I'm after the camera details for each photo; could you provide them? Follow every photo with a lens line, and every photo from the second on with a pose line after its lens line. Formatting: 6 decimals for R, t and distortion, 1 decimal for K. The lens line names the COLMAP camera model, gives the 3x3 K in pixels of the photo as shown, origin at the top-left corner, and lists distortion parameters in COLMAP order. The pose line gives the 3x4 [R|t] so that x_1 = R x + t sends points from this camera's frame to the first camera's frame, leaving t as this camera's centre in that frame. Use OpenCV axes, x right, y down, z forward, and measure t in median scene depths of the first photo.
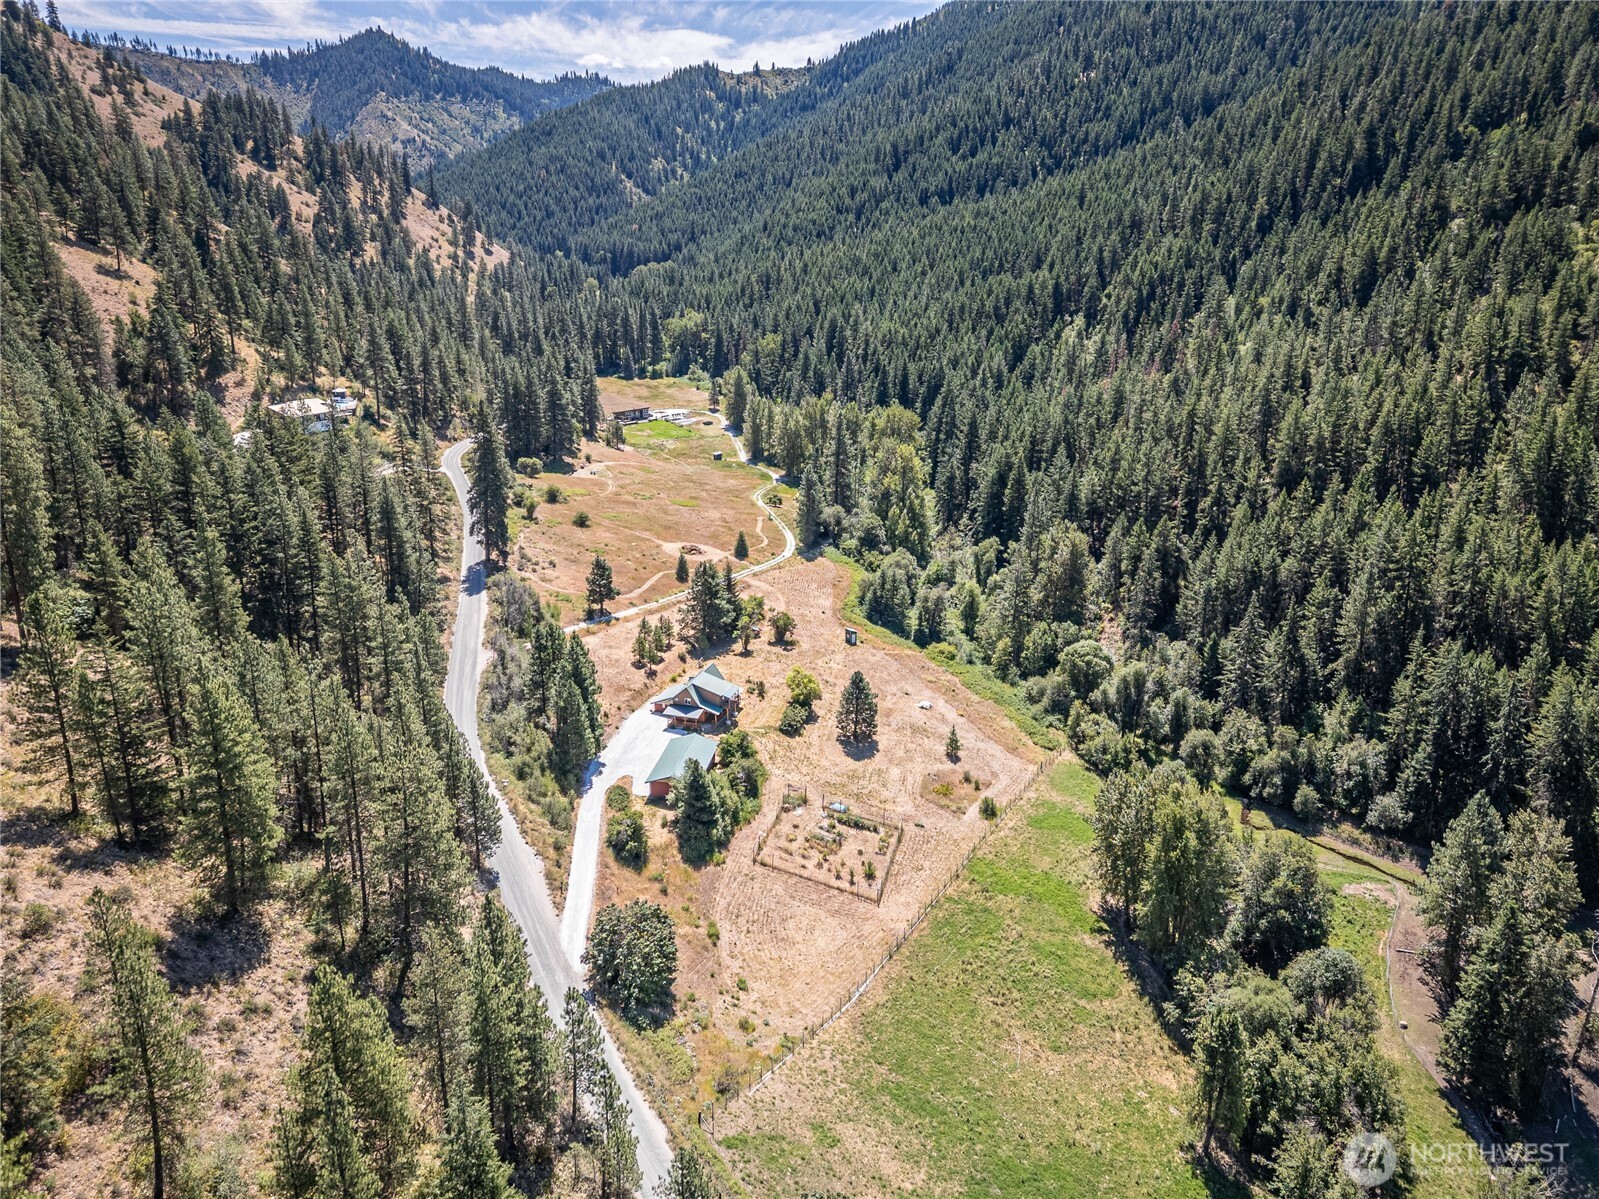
lens RADIAL K [[1115.6, 0, 804.1], [0, 1115.6, 600.9], [0, 0, 1]] dist [0.091659, -0.087838]
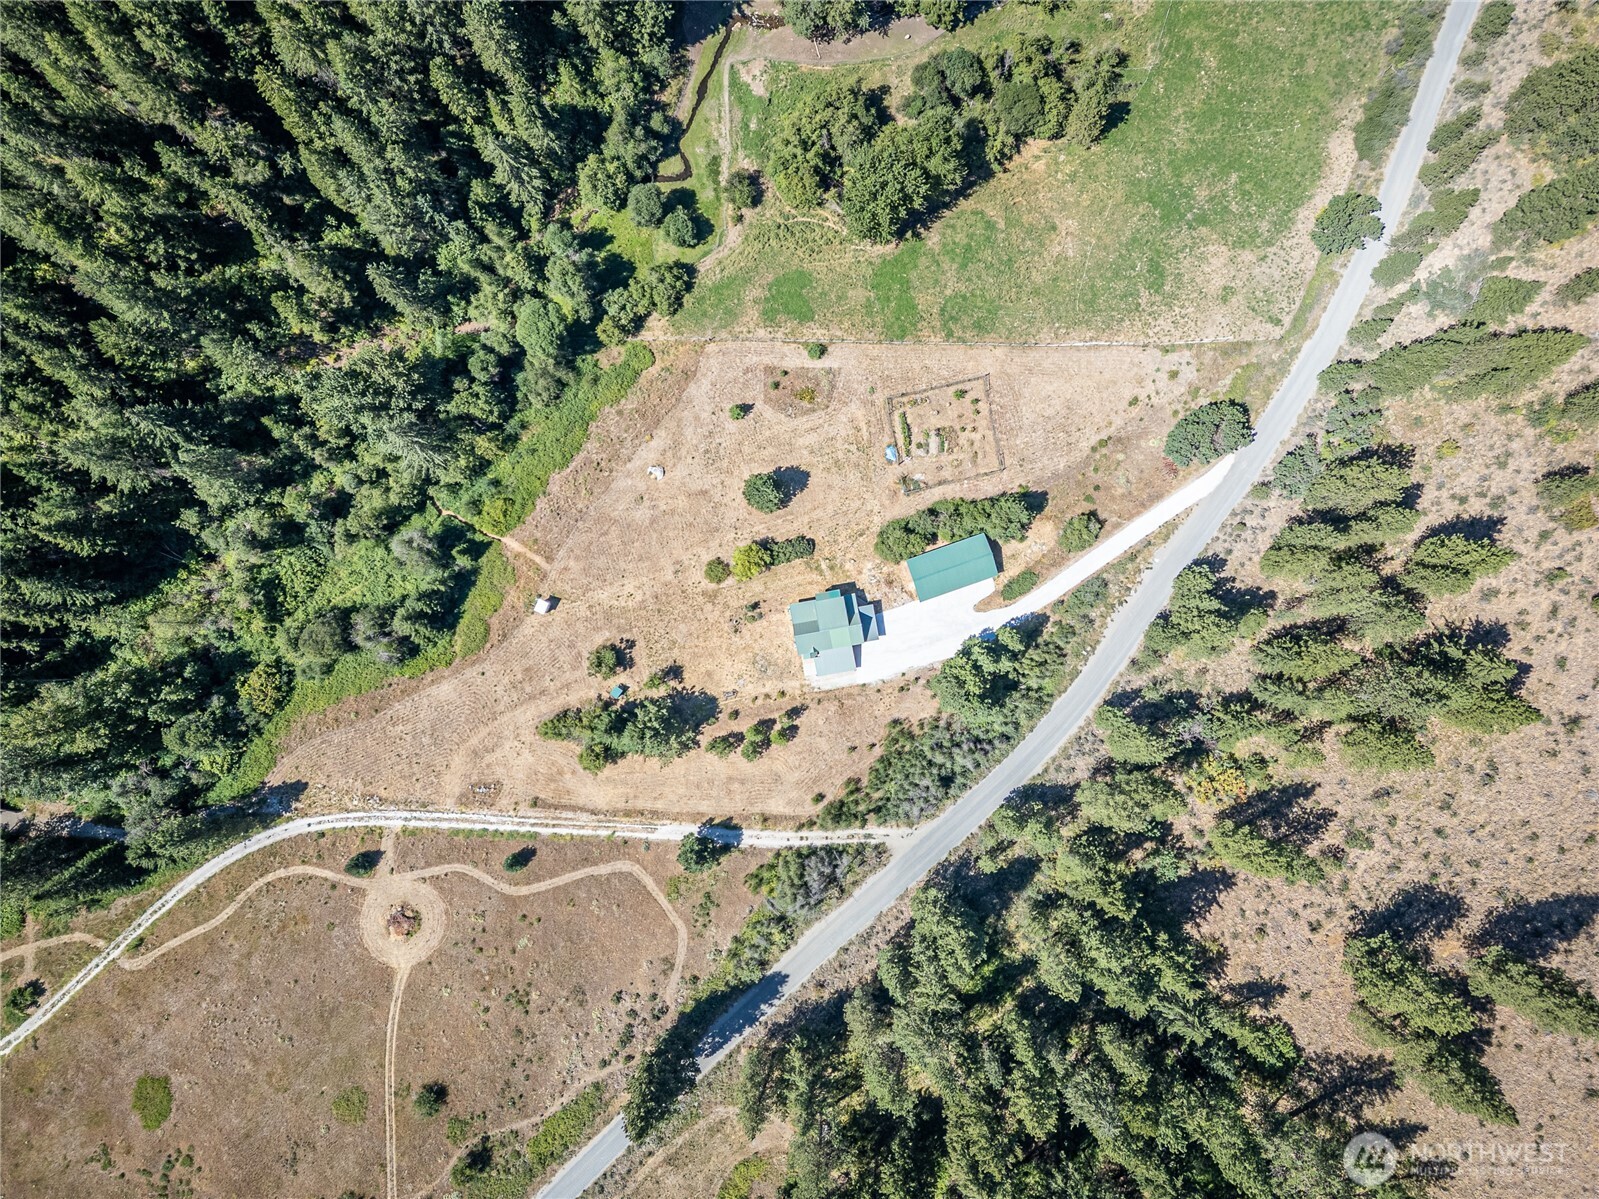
lens RADIAL K [[1115.6, 0, 804.1], [0, 1115.6, 600.9], [0, 0, 1]] dist [0.091659, -0.087838]
pose [[-0.465518, -0.884020, 0.042437, -0.010532], [0.309377, -0.117616, 0.943638, -0.090291], [-0.829204, 0.452410, 0.328248, 0.069212]]
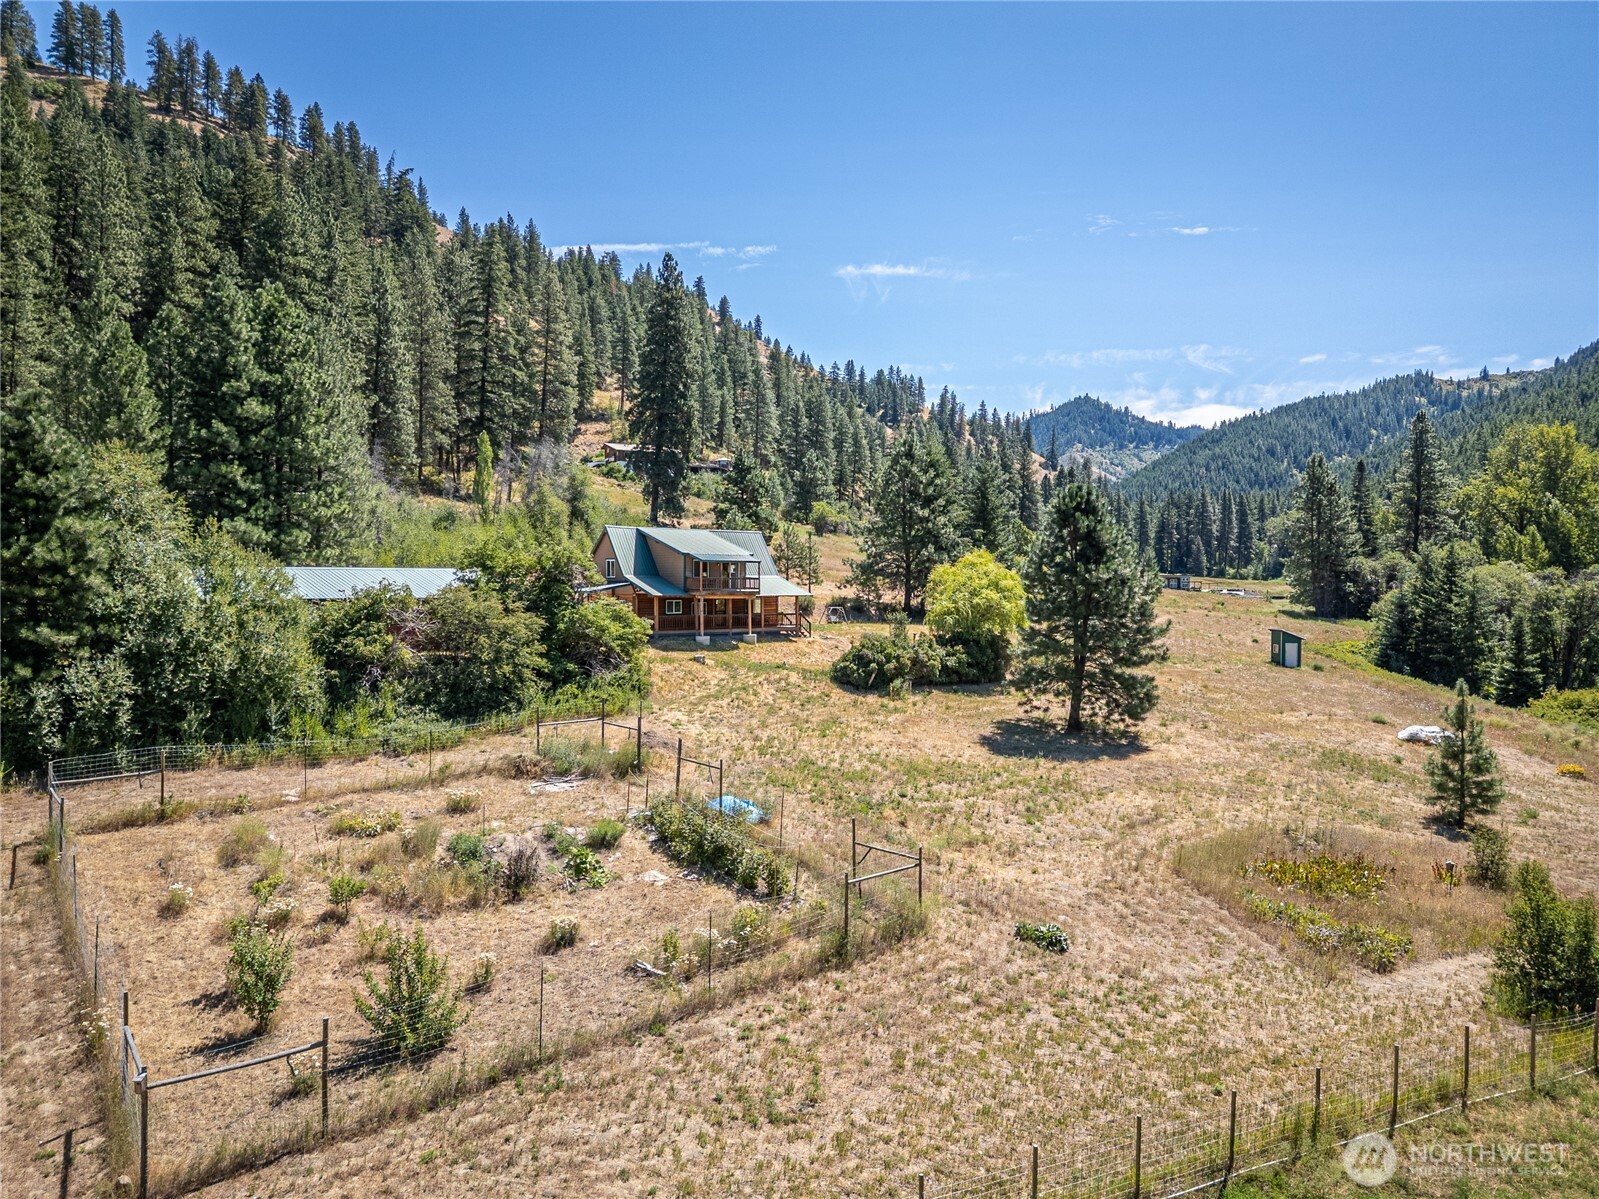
lens RADIAL K [[1115.6, 0, 804.1], [0, 1115.6, 600.9], [0, 0, 1]] dist [0.091659, -0.087838]
pose [[0.830341, 0.009618, -0.557172, 0.015417], [-0.179604, 0.951115, -0.251241, 0.018141], [0.527519, 0.308686, 0.791478, 0.074447]]
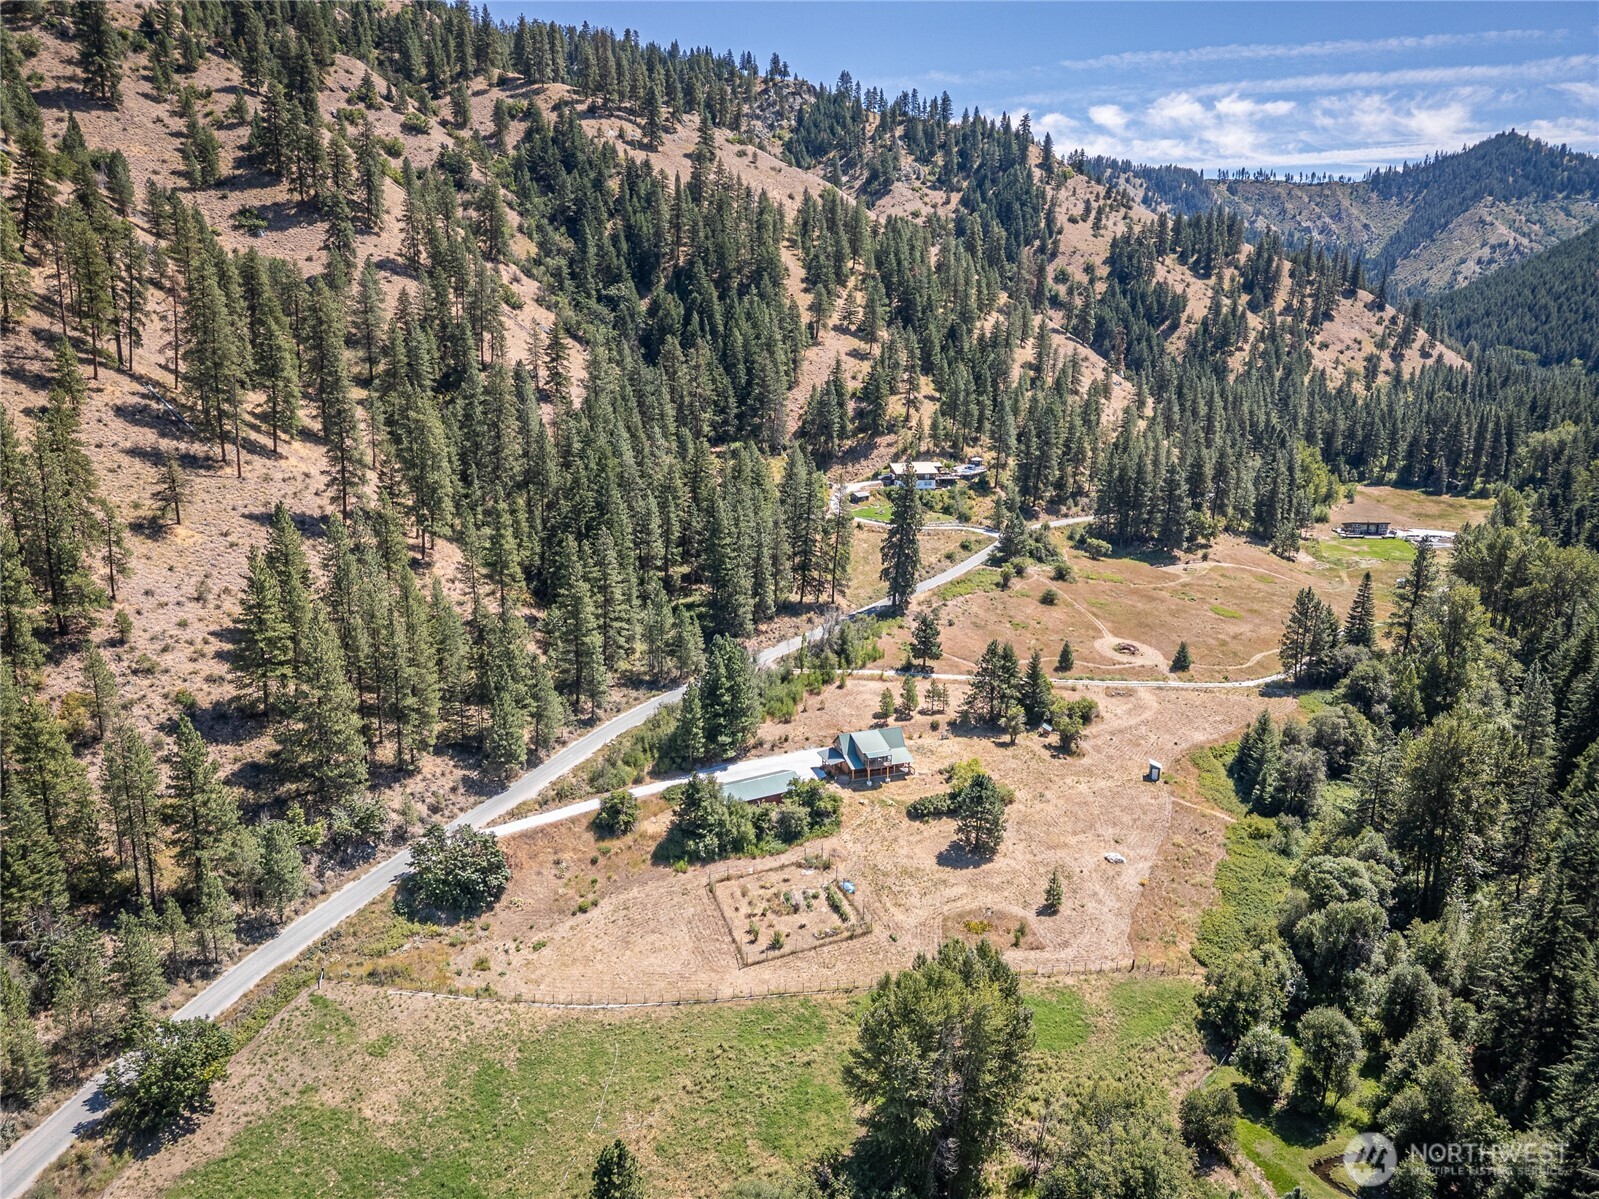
lens RADIAL K [[1115.6, 0, 804.1], [0, 1115.6, 600.9], [0, 0, 1]] dist [0.091659, -0.087838]
pose [[0.630803, 0.190203, -0.752270, 0.061936], [-0.257211, 0.965934, 0.028545, -0.006191], [0.732073, 0.175486, 0.658236, 0.027679]]
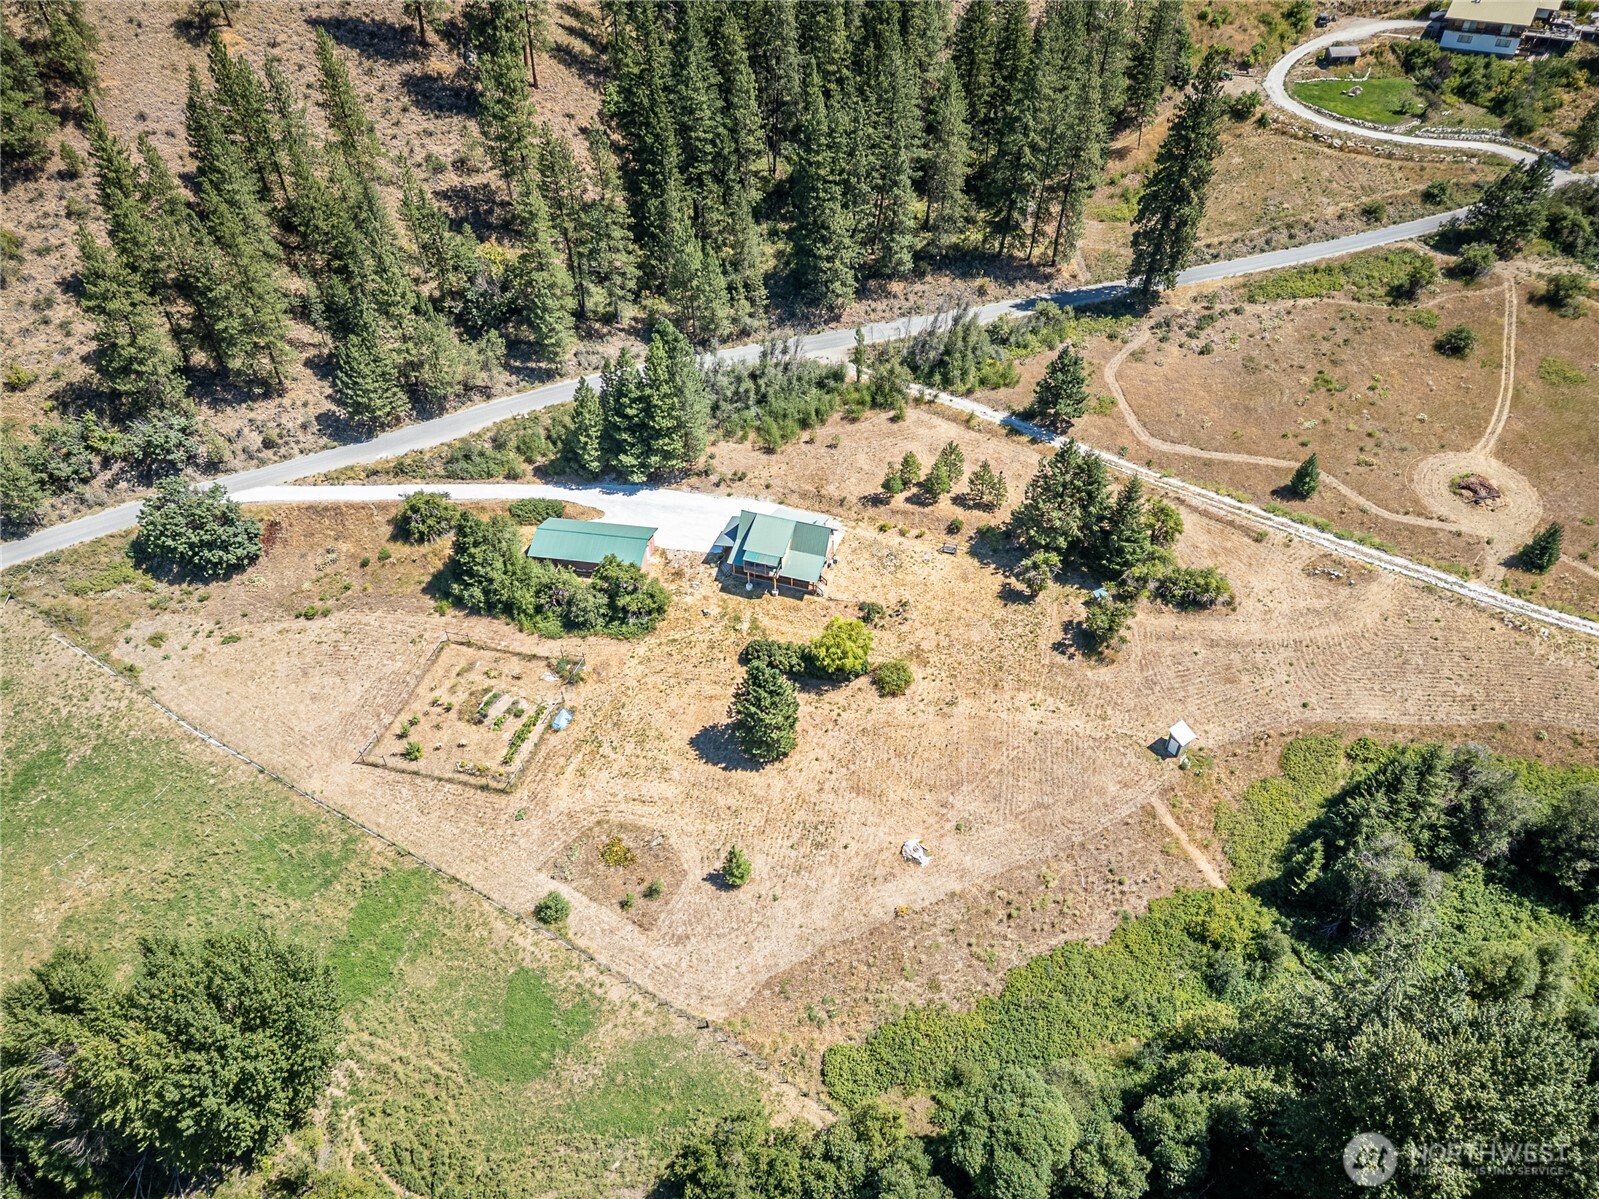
lens RADIAL K [[1115.6, 0, 804.1], [0, 1115.6, 600.9], [0, 0, 1]] dist [0.091659, -0.087838]
pose [[-0.017470, 0.669426, -0.742673, 0.048825], [-0.310828, 0.702346, 0.640388, -0.037021], [0.950306, 0.242031, 0.195807, 0.090270]]
